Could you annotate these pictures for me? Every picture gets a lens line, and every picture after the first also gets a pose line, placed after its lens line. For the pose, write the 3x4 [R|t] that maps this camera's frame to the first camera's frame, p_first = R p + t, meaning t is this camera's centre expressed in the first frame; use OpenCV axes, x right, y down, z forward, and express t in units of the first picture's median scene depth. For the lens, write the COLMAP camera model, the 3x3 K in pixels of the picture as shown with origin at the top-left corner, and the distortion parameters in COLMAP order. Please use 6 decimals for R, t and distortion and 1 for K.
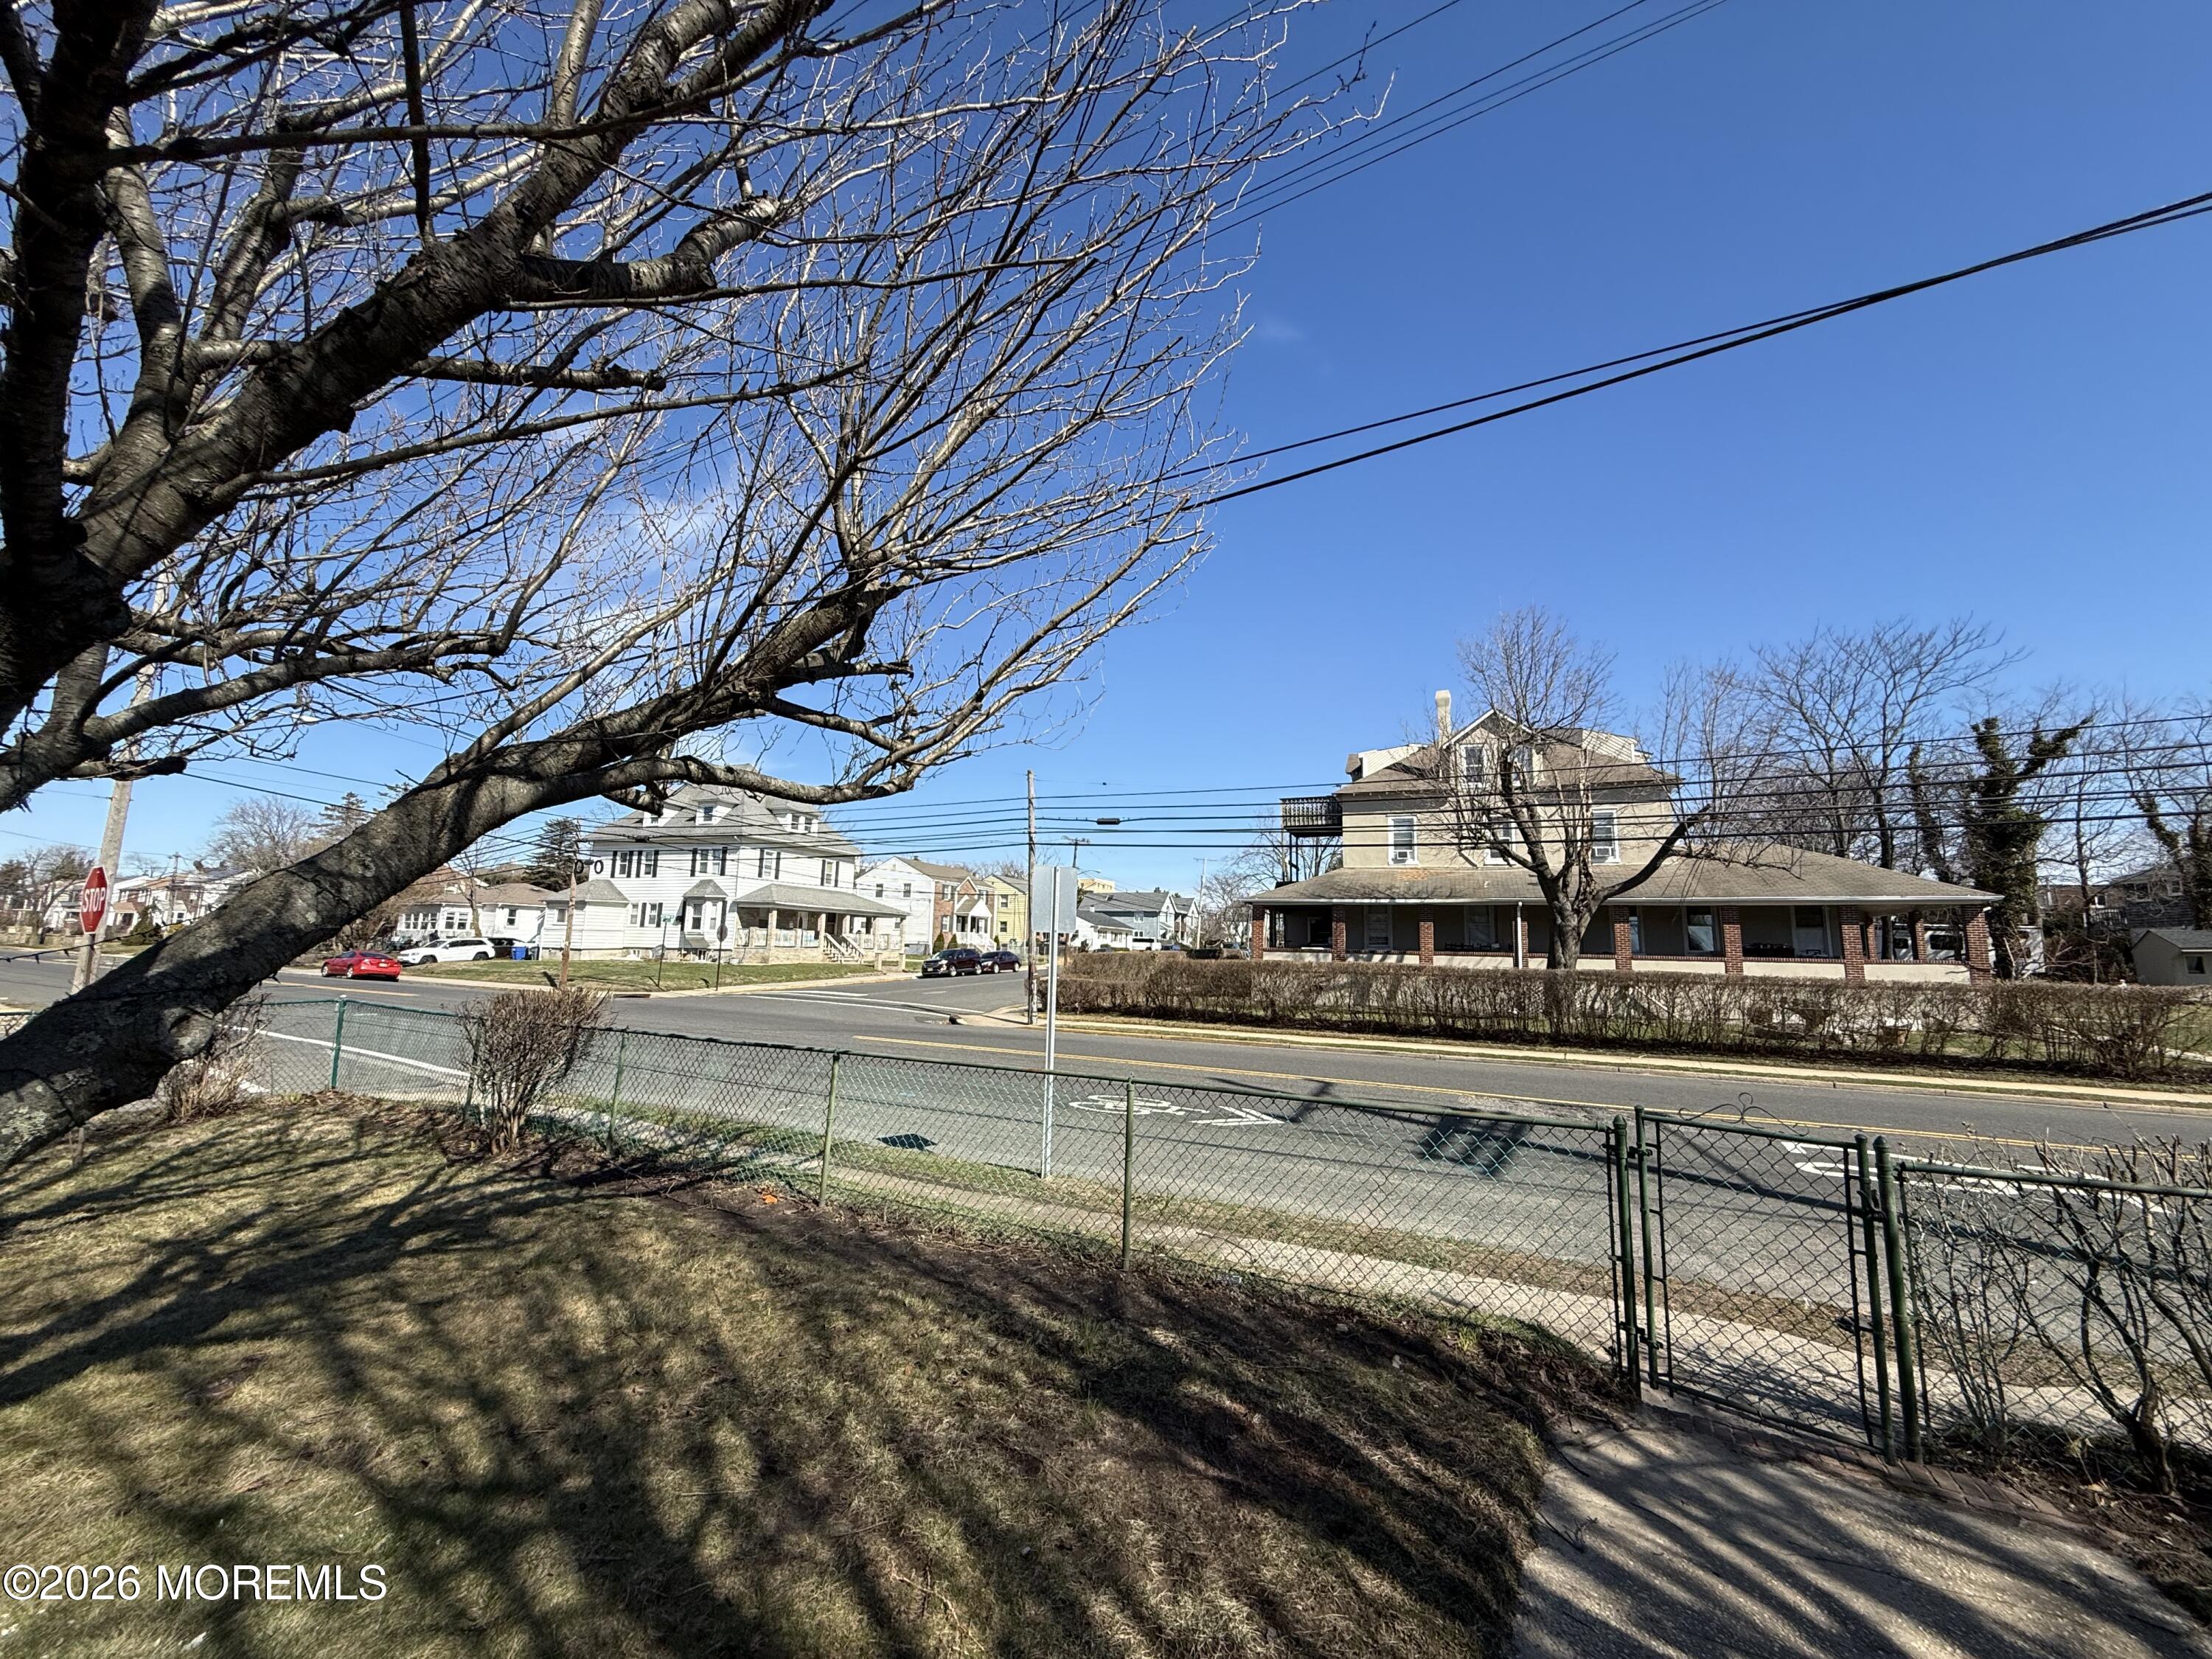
lens RADIAL K [[868.7, 0, 1099.1], [0, 868.7, 829.9], [0, 0, 1]] dist [0.000573, -0.000026]
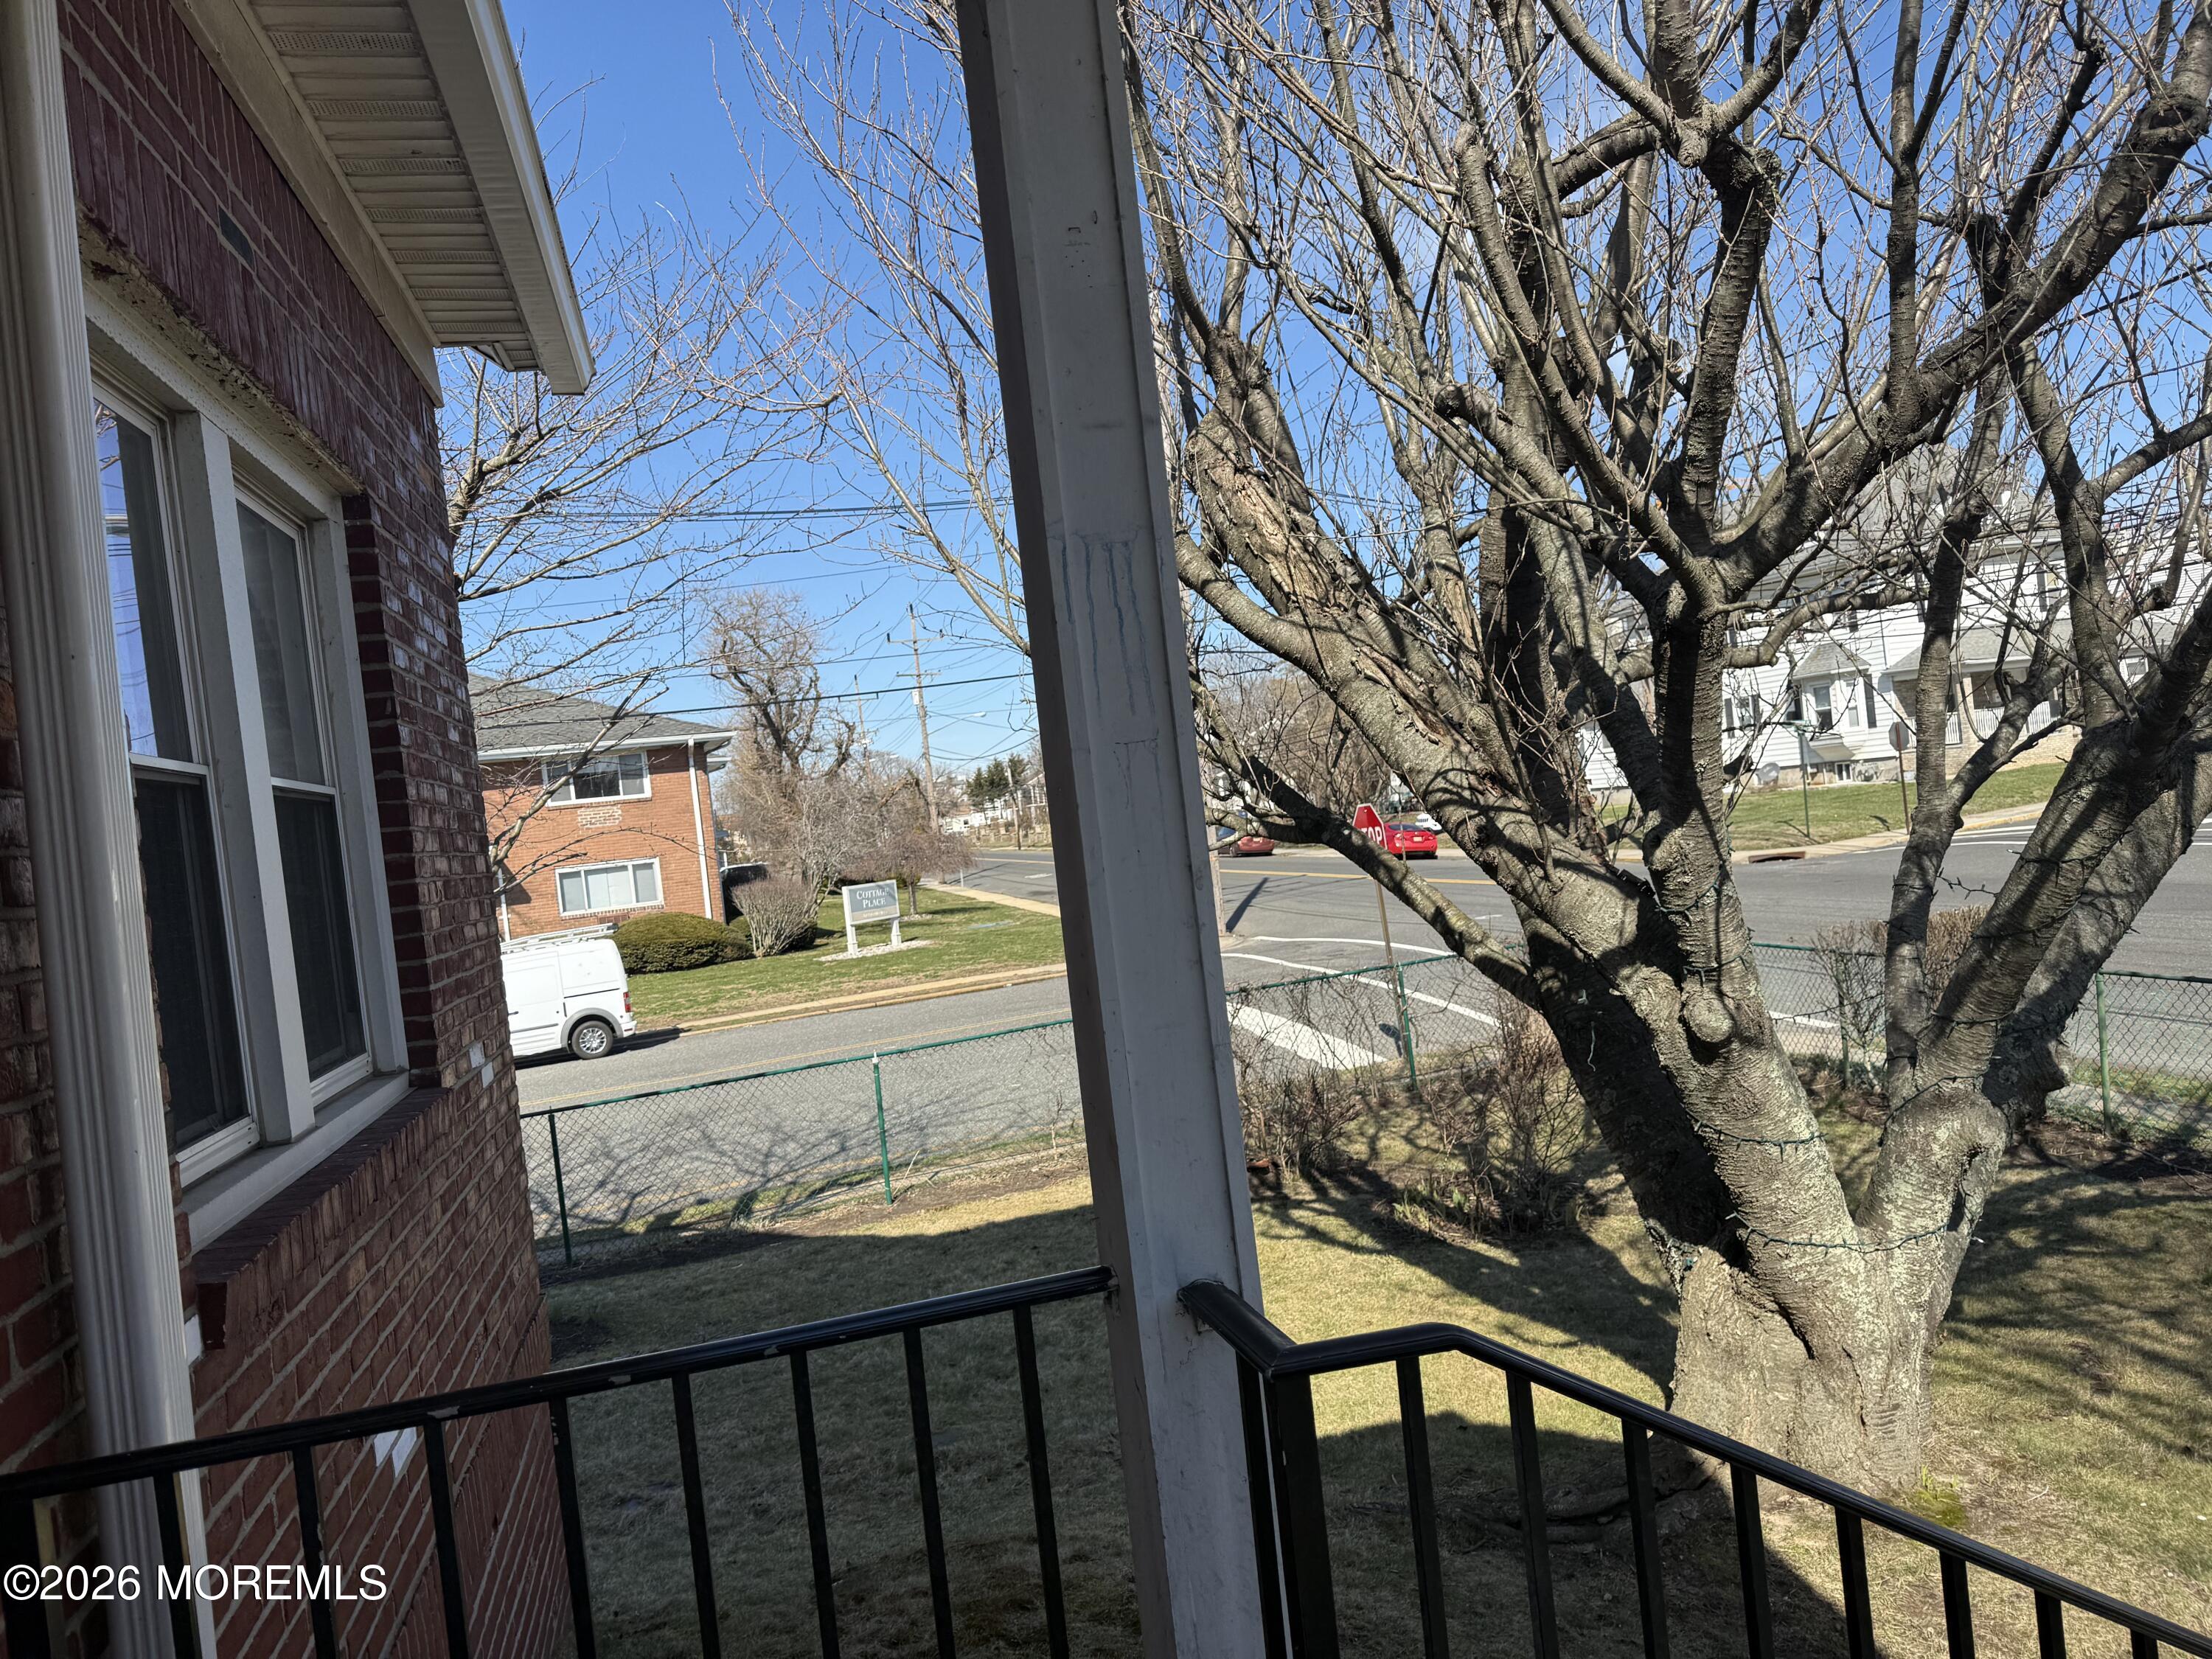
lens RADIAL K [[1554.7, 0, 1111.1], [0, 1554.7, 827.8], [0, 0, 1]] dist [0.055764, -0.065357]
pose [[0.676179, -0.090866, -0.731112, -0.216450], [0.230183, 0.968742, 0.092487, -0.285949], [0.699856, -0.230827, 0.675959, -0.618495]]
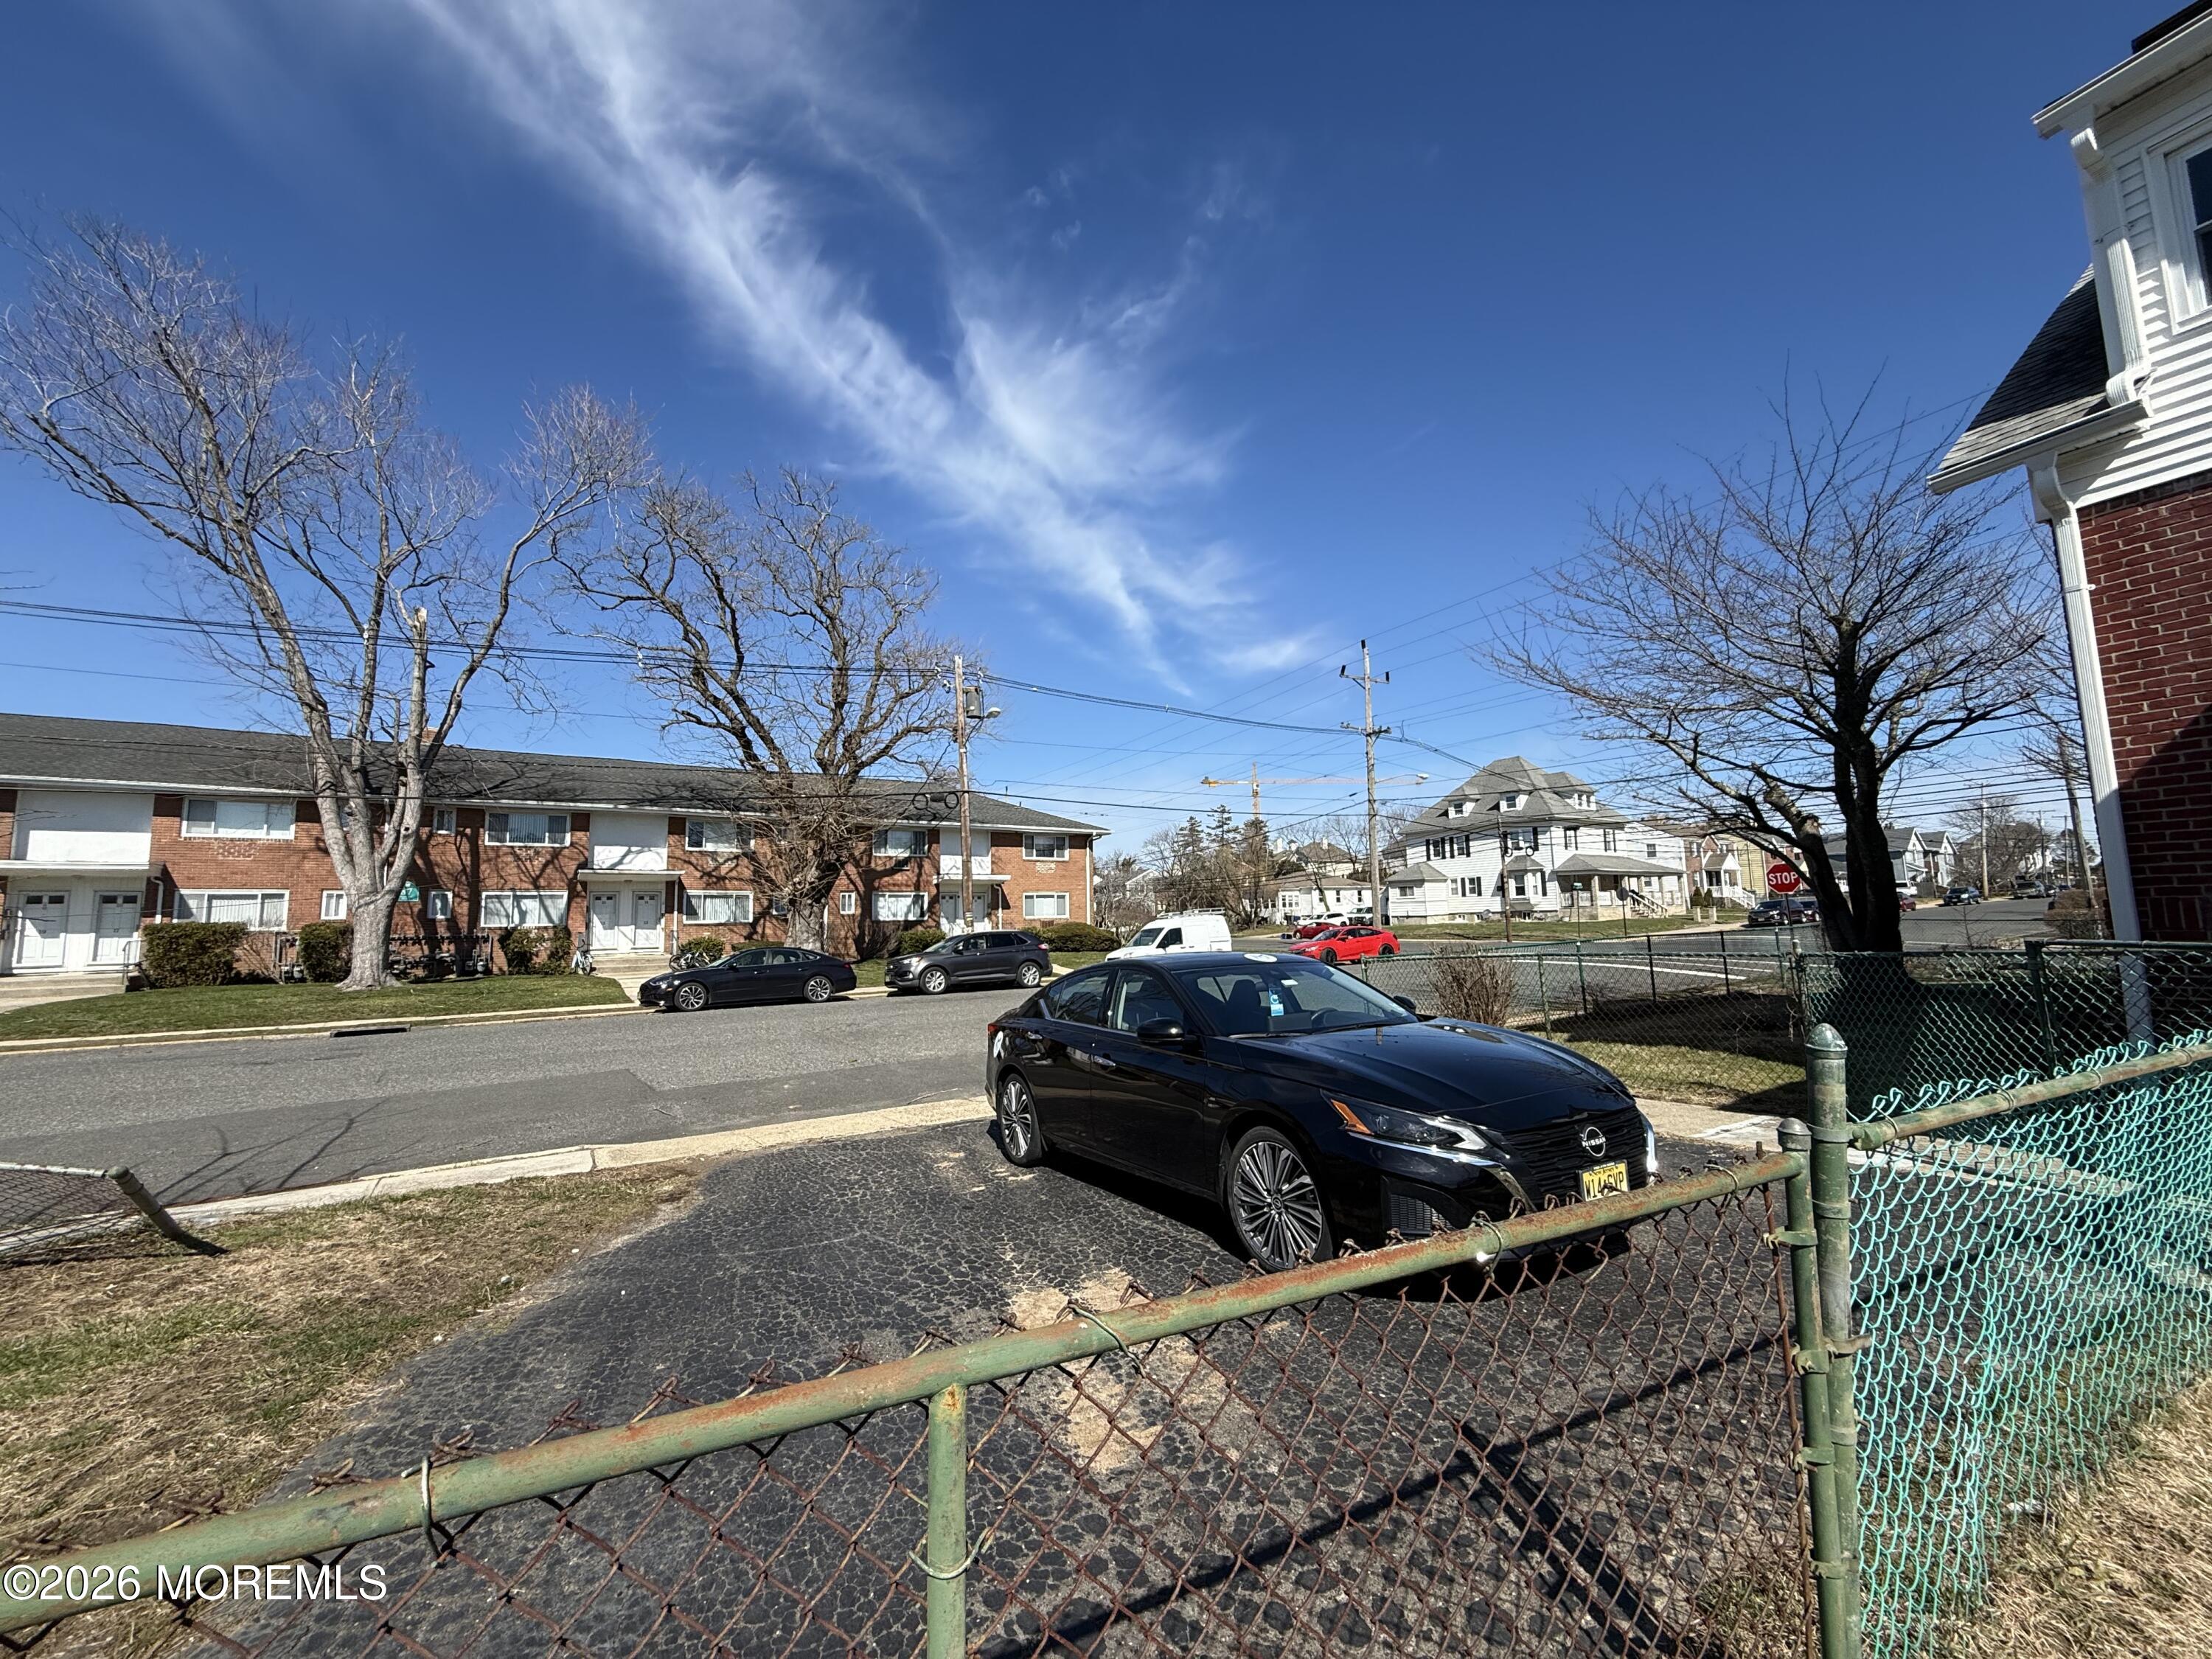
lens RADIAL K [[868.7, 0, 1103.8], [0, 868.7, 831.6], [0, 0, 1]] dist [0.000573, -0.000026]
pose [[0.831309, -0.100421, -0.546664, -2.536875], [0.120134, 0.992758, 0.000320, -0.462170], [0.542673, -0.065939, 0.837352, -3.405794]]
